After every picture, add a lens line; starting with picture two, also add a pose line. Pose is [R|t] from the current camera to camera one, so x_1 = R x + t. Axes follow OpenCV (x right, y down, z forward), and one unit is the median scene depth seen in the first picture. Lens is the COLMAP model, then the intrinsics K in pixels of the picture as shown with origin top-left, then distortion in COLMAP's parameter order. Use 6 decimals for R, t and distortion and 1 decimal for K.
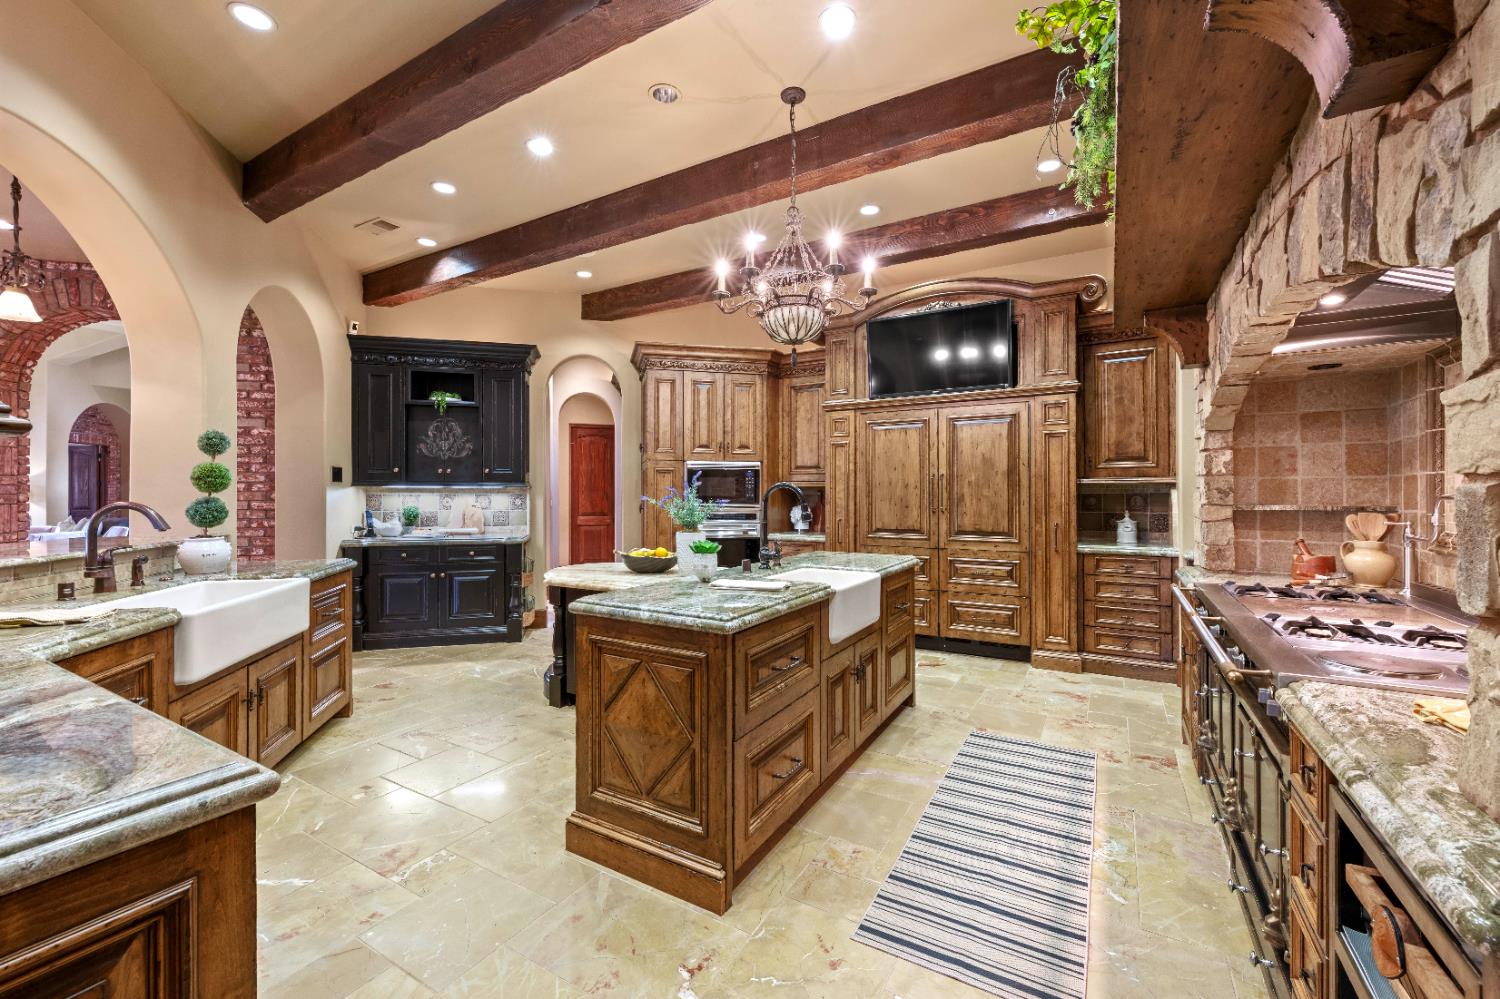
lens RADIAL K [[616.4, 0, 750.0], [0, 616.4, 499.5], [0, 0, 1]] dist [-0.000597, -0.000239]
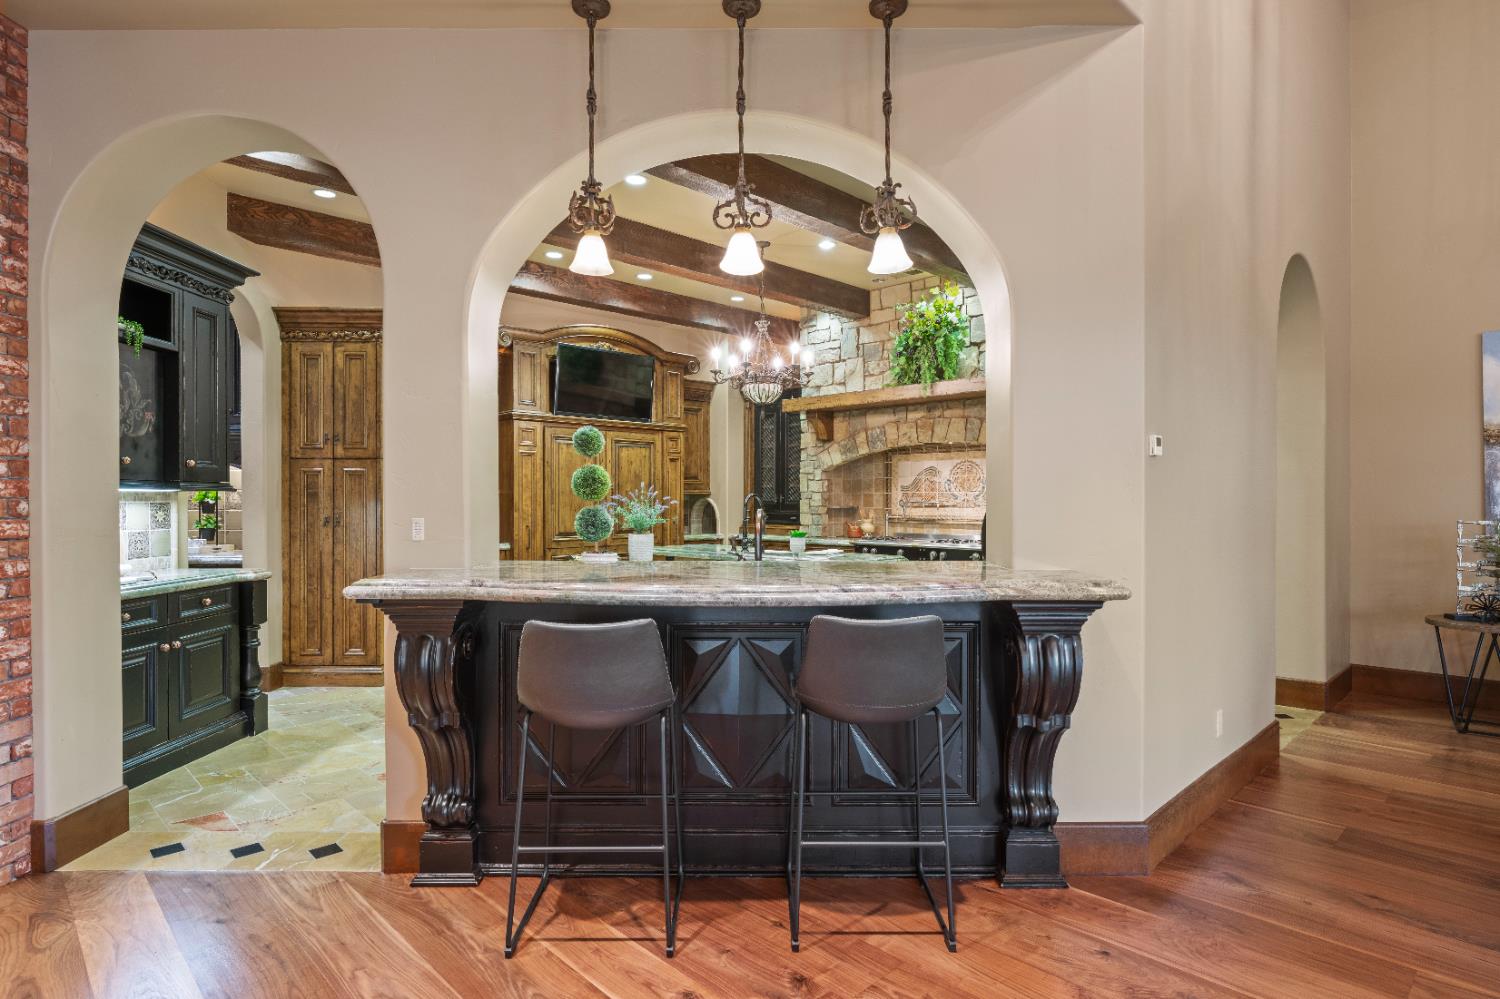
lens RADIAL K [[799.8, 0, 750.0], [0, 799.8, 499.5], [0, 0, 1]] dist [-0.000403, -0.000395]
pose [[0.262149, 0.000742, 0.965027, -1.179742], [0.007710, 0.999966, -0.002864, -0.005837], [-0.964997, 0.008191, 0.262135, 0.323487]]
